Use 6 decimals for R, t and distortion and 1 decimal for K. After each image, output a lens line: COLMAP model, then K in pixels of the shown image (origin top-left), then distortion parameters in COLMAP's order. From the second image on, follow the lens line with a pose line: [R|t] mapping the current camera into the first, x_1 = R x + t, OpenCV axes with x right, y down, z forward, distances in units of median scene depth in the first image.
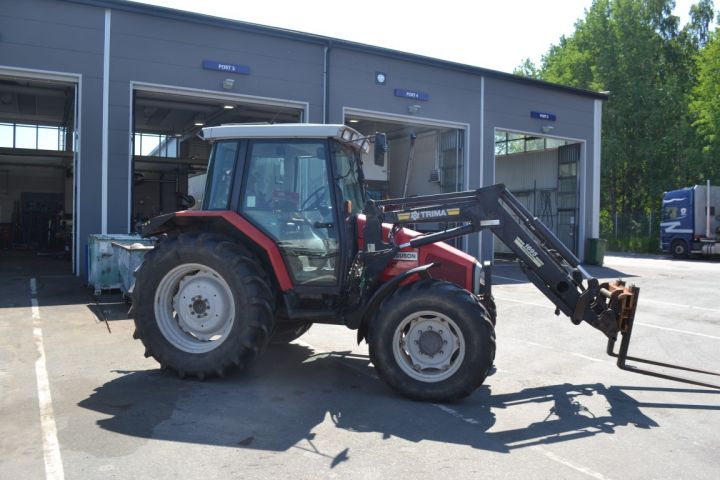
lens RADIAL K [[574.1, 0, 355.5], [0, 574.1, 239.3], [0, 0, 1]] dist [-0.084107, 0.015423]
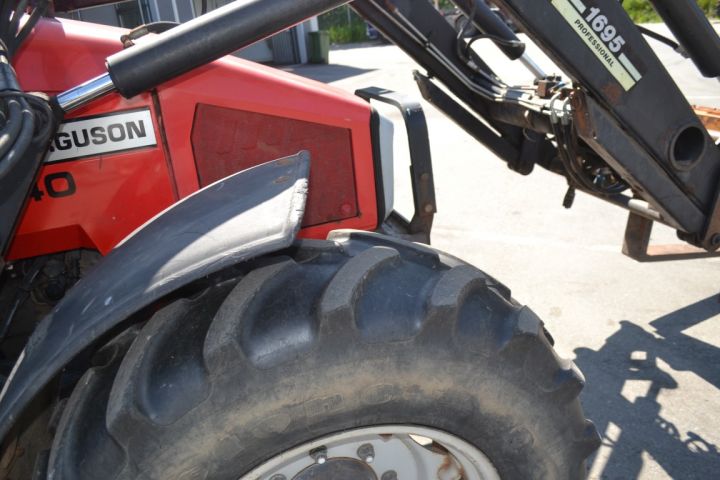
lens RADIAL K [[574.1, 0, 355.5], [0, 574.1, 239.3], [0, 0, 1]] dist [-0.084107, 0.015423]
pose [[0.850653, -0.288898, 0.439236, 0.063777], [0.136164, 0.928041, 0.346697, 0.003297], [-0.507789, -0.235110, 0.828778, 0.757231]]
